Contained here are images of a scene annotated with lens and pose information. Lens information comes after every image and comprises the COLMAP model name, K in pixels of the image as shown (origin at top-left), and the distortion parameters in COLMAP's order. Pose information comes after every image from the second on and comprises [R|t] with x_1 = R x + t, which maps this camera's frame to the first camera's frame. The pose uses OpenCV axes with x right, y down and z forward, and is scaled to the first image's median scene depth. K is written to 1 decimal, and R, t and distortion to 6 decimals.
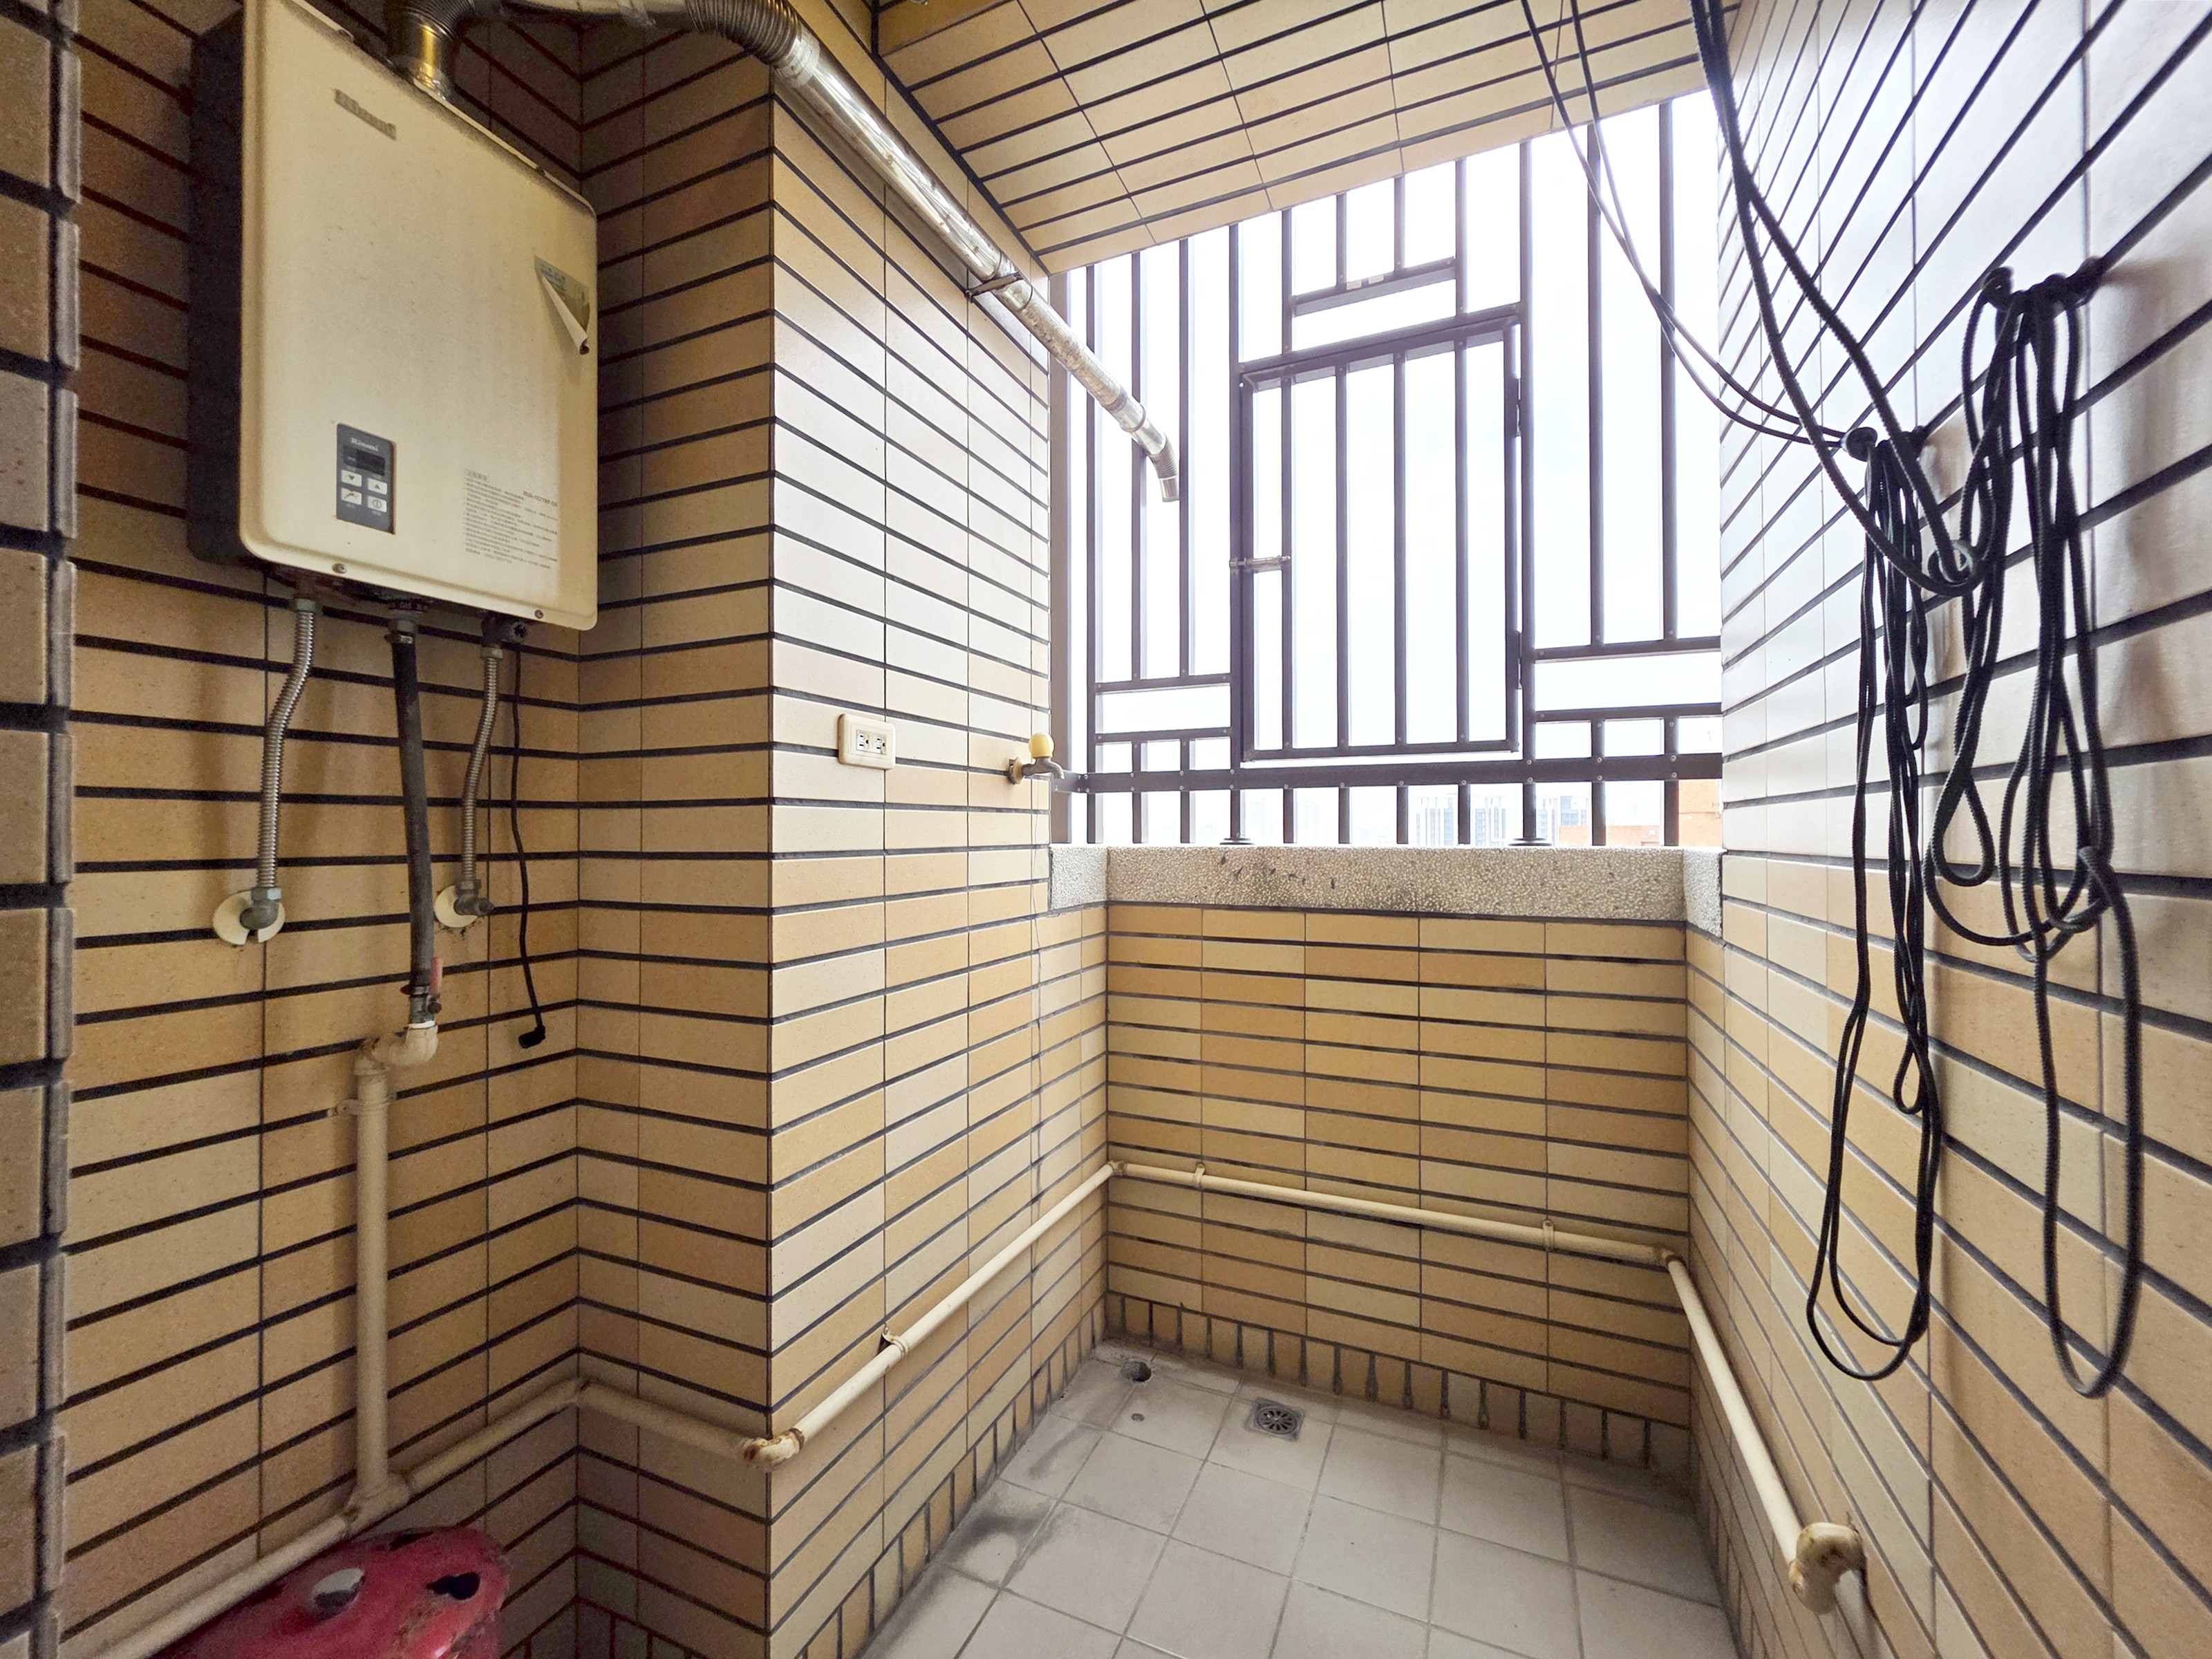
lens RADIAL K [[877.7, 0, 1112.5], [0, 877.7, 831.7], [0, 0, 1]] dist [0.002759, 0.000430]
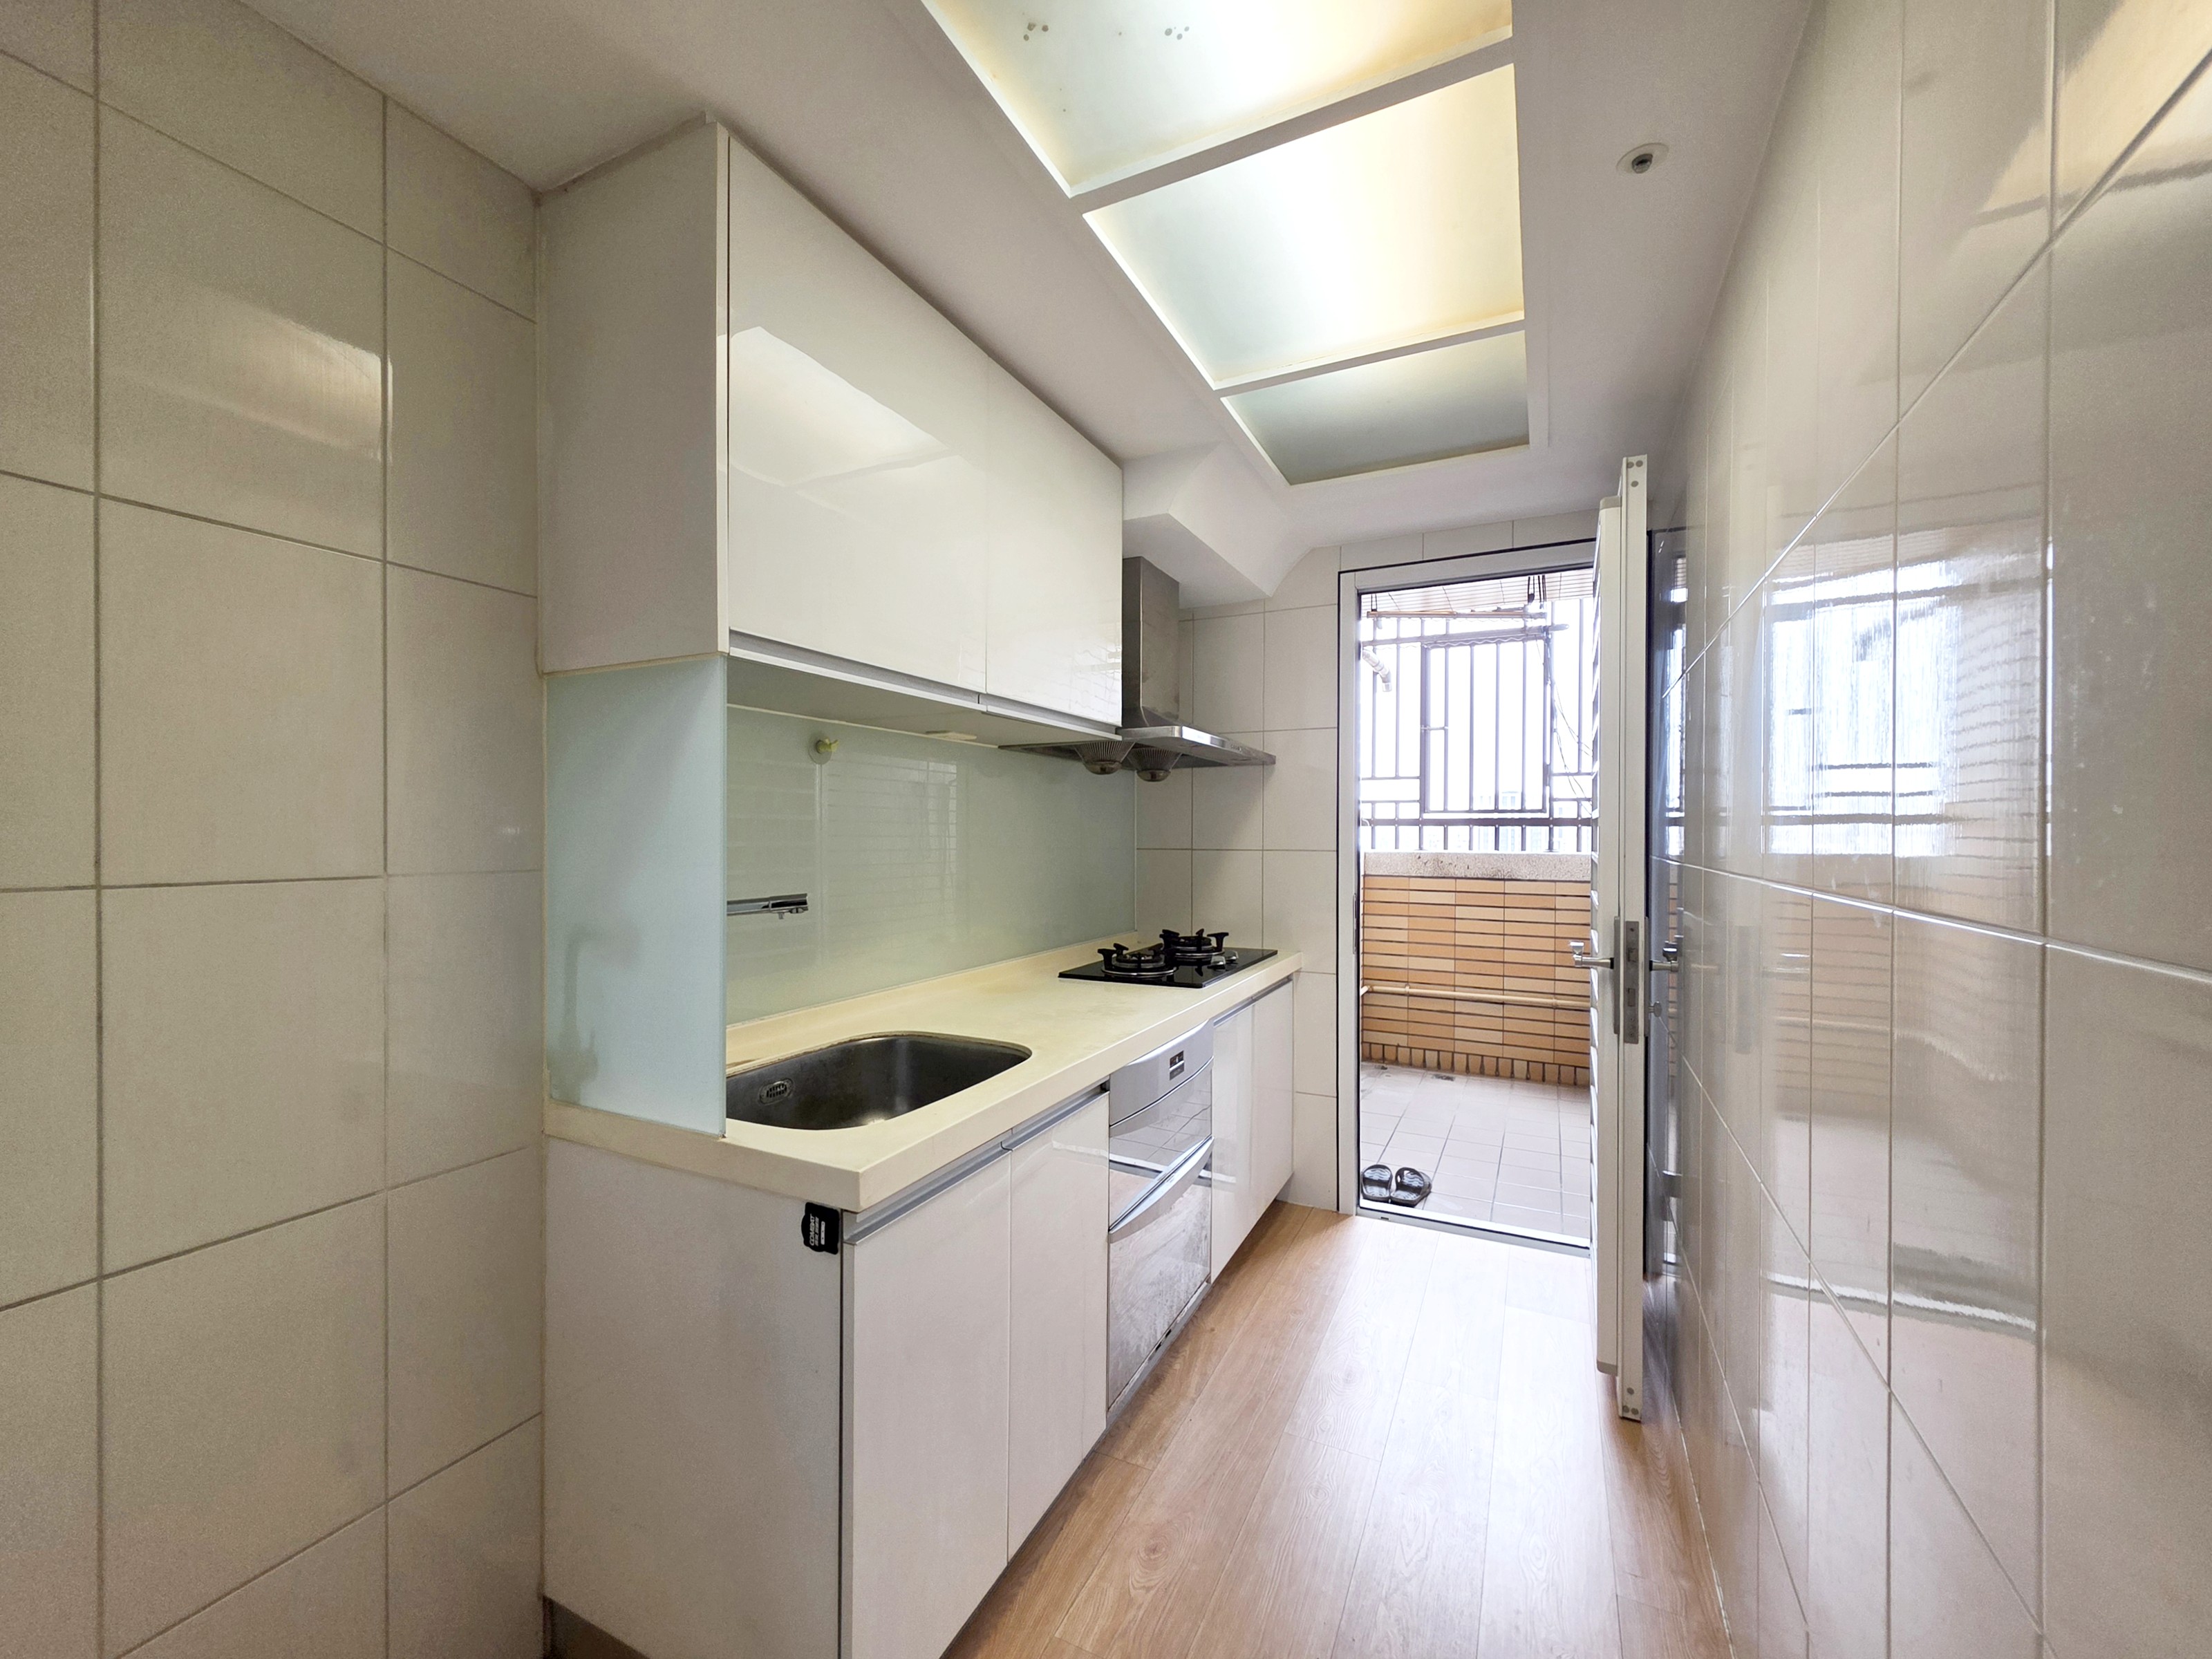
lens RADIAL K [[899.6, 0, 1076.4], [0, 899.6, 842.7], [0, 0, 1]] dist [0.001586, 0.000334]
pose [[0.996186, 0.005331, -0.087094, -0.616245], [-0.003847, 0.999845, 0.017199, -0.048192], [0.087172, -0.016798, 0.996052, -1.590166]]
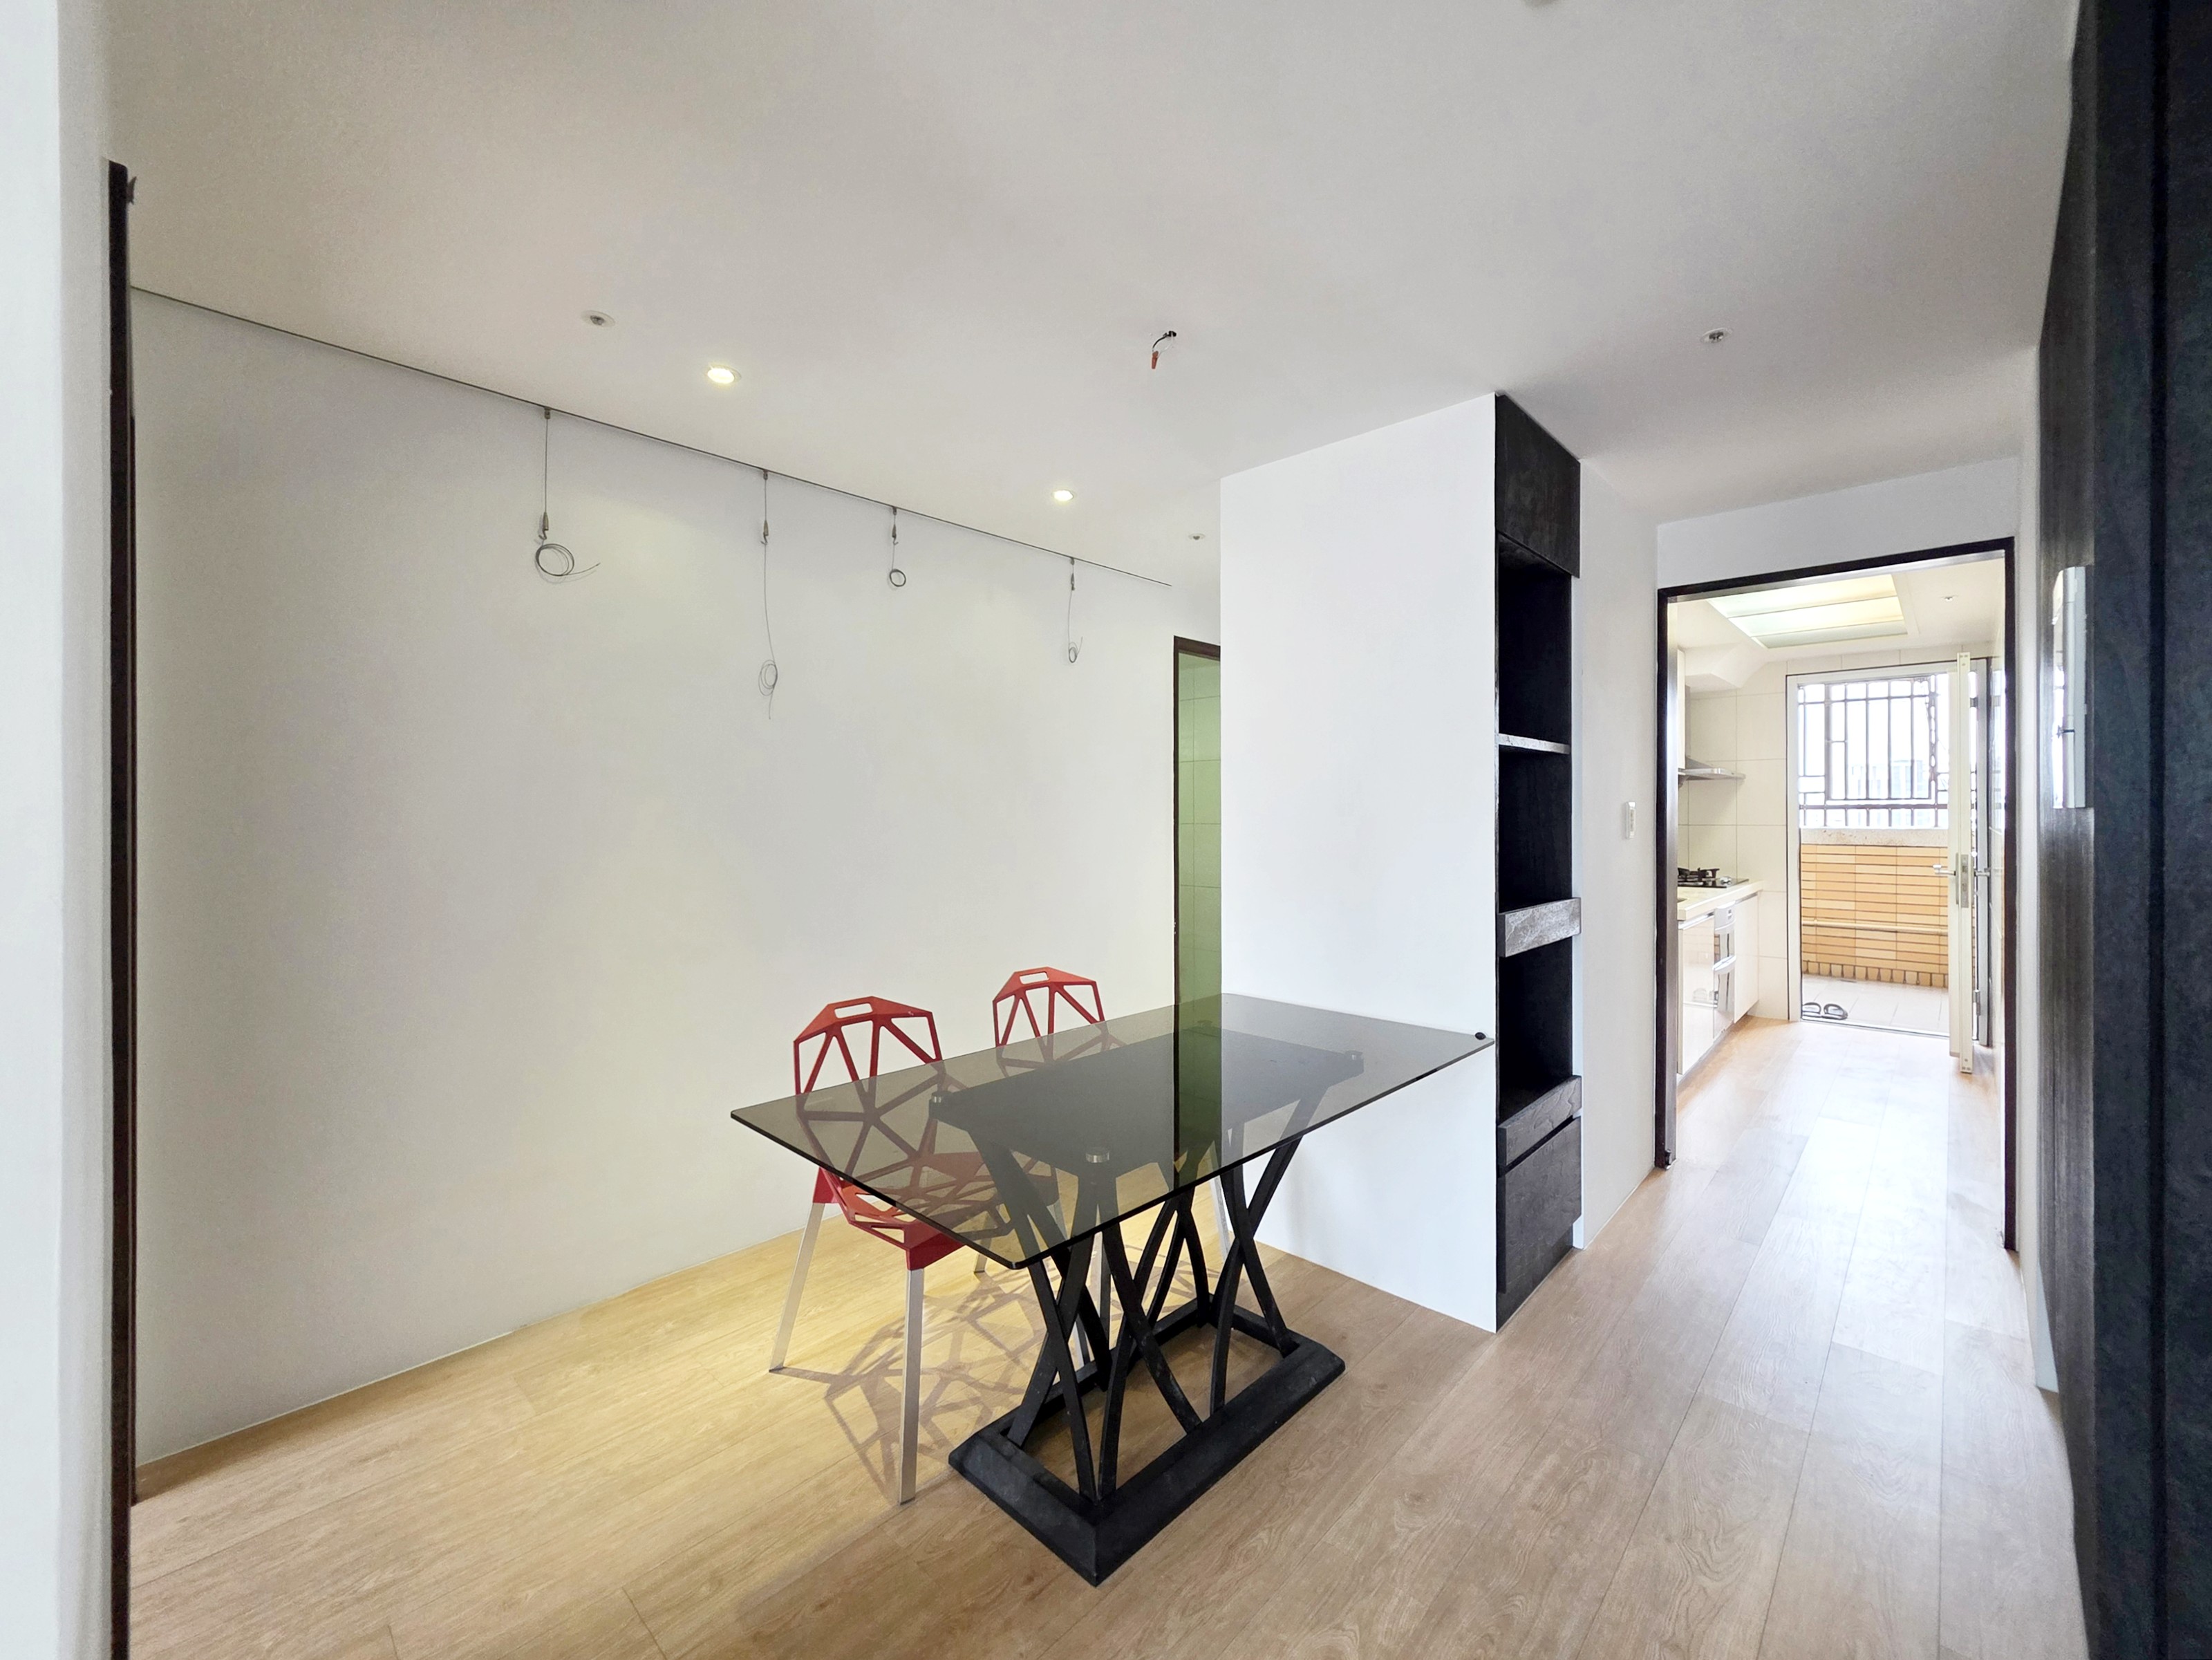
lens RADIAL K [[894.5, 0, 1084.0], [0, 894.5, 819.0], [0, 0, 1]] dist [0.000329, -0.000128]
pose [[0.928667, -0.000052, -0.370916, -1.340756], [0.004590, 0.999925, 0.011350, -0.073445], [0.370887, -0.012243, 0.928597, -3.526246]]
